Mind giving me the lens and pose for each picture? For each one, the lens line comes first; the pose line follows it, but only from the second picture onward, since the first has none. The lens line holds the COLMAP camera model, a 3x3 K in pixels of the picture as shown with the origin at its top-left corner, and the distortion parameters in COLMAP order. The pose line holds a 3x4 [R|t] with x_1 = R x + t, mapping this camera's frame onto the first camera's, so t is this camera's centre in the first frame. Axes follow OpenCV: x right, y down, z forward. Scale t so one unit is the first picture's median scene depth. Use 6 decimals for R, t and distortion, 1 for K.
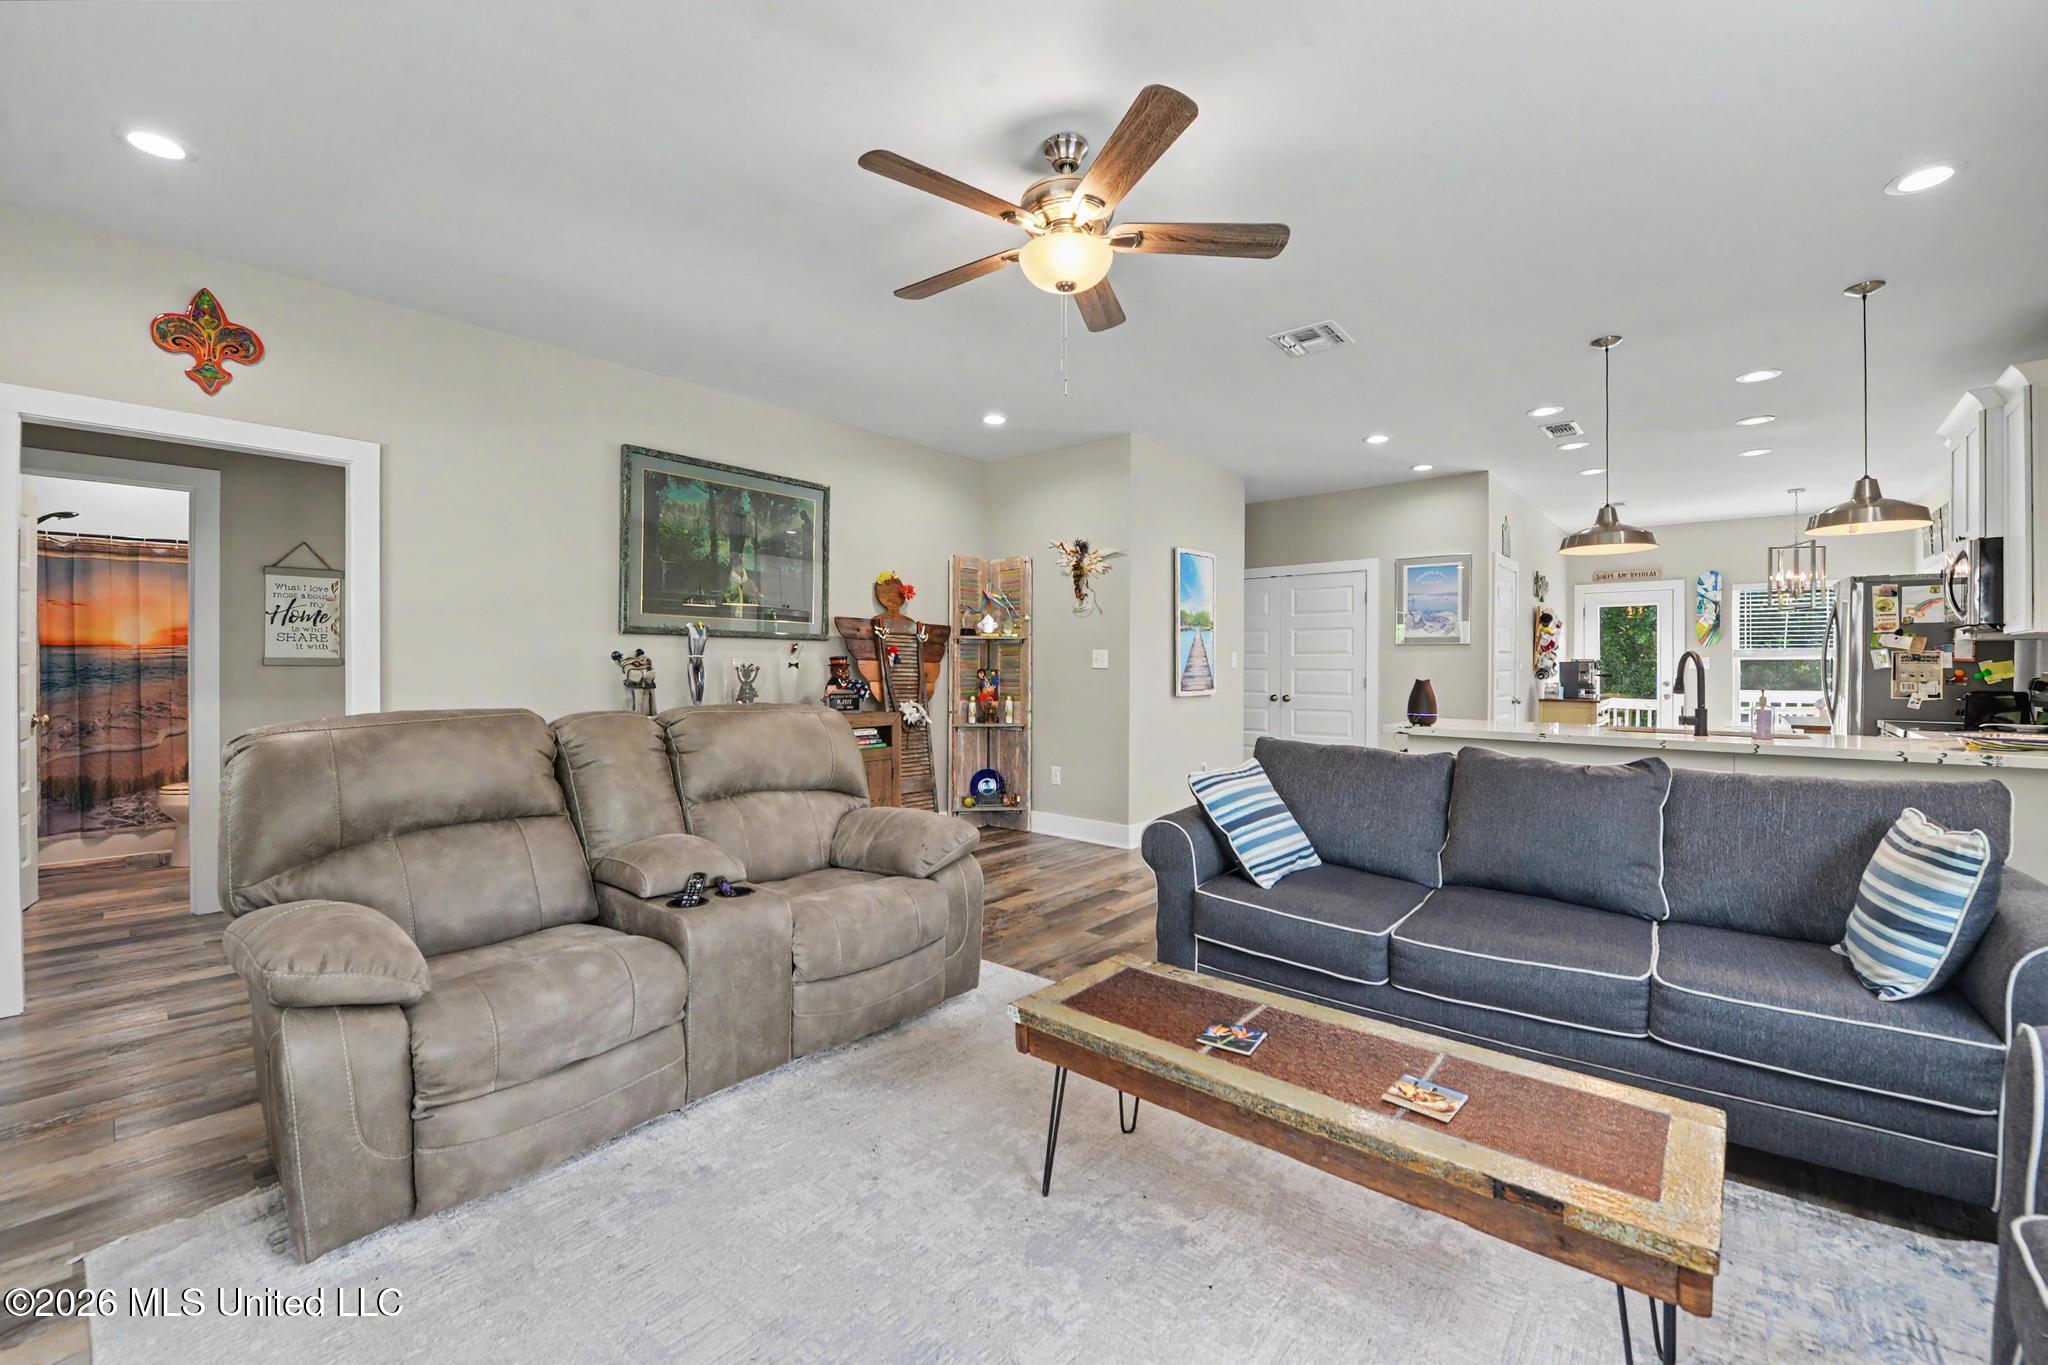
lens RADIAL K [[828.8, 0, 1022.3], [0, 828.8, 671.3], [0, 0, 1]] dist [-0.020157, -0.000289]
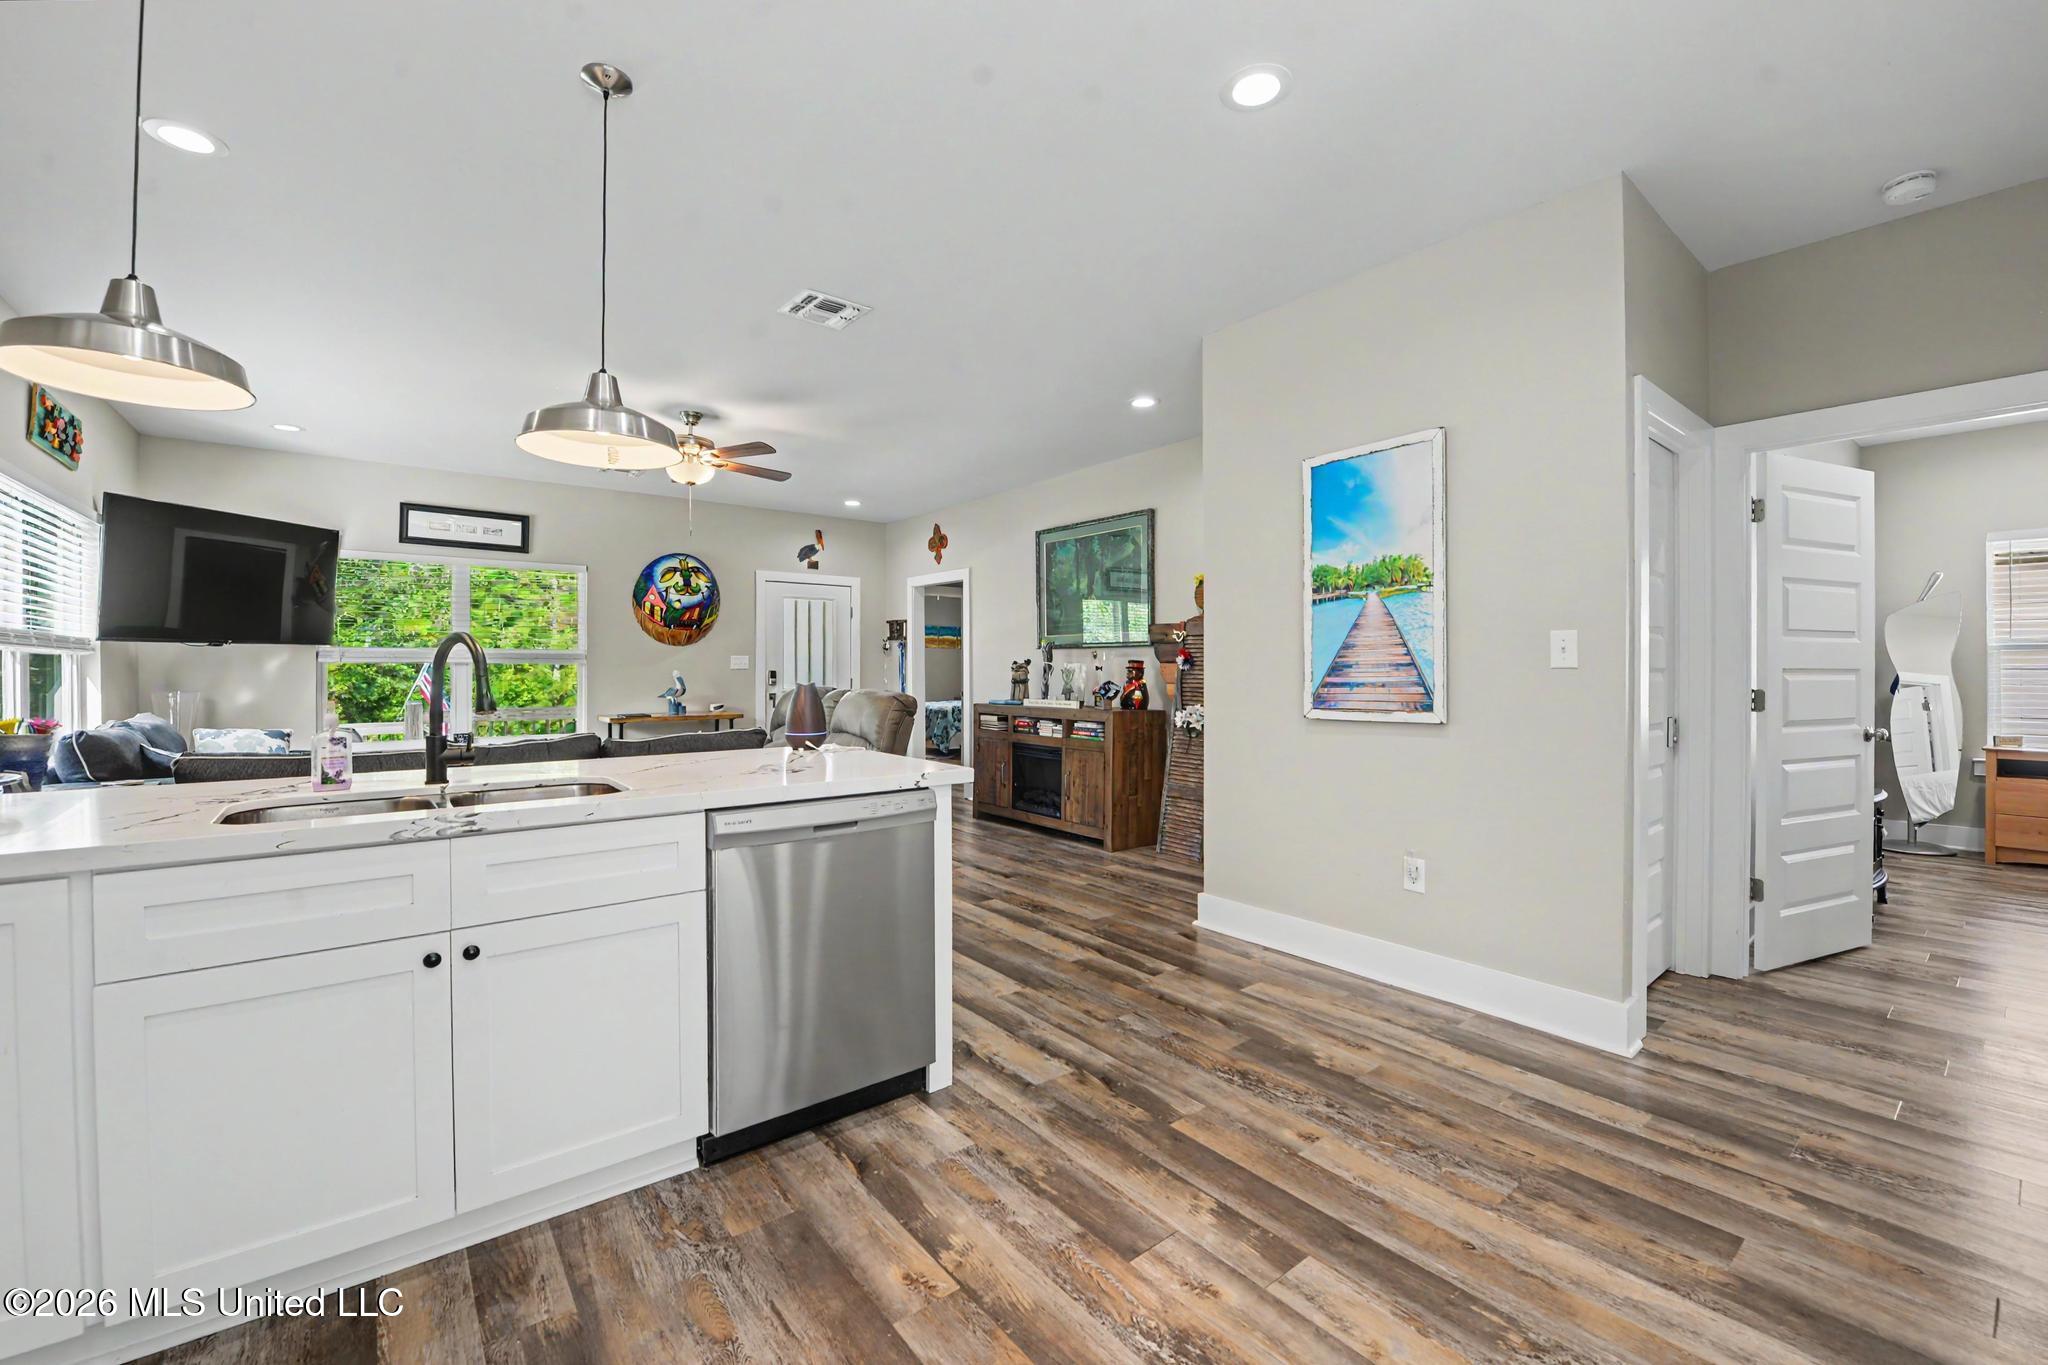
lens RADIAL K [[828.8, 0, 1024.1], [0, 828.8, 677.2], [0, 0, 1]] dist [-0.020157, -0.000289]
pose [[-0.188721, 0.006201, -0.982011, 1.074354], [-0.004952, 0.999961, 0.007266, -0.002745], [0.982018, 0.006234, -0.188683, 1.240942]]
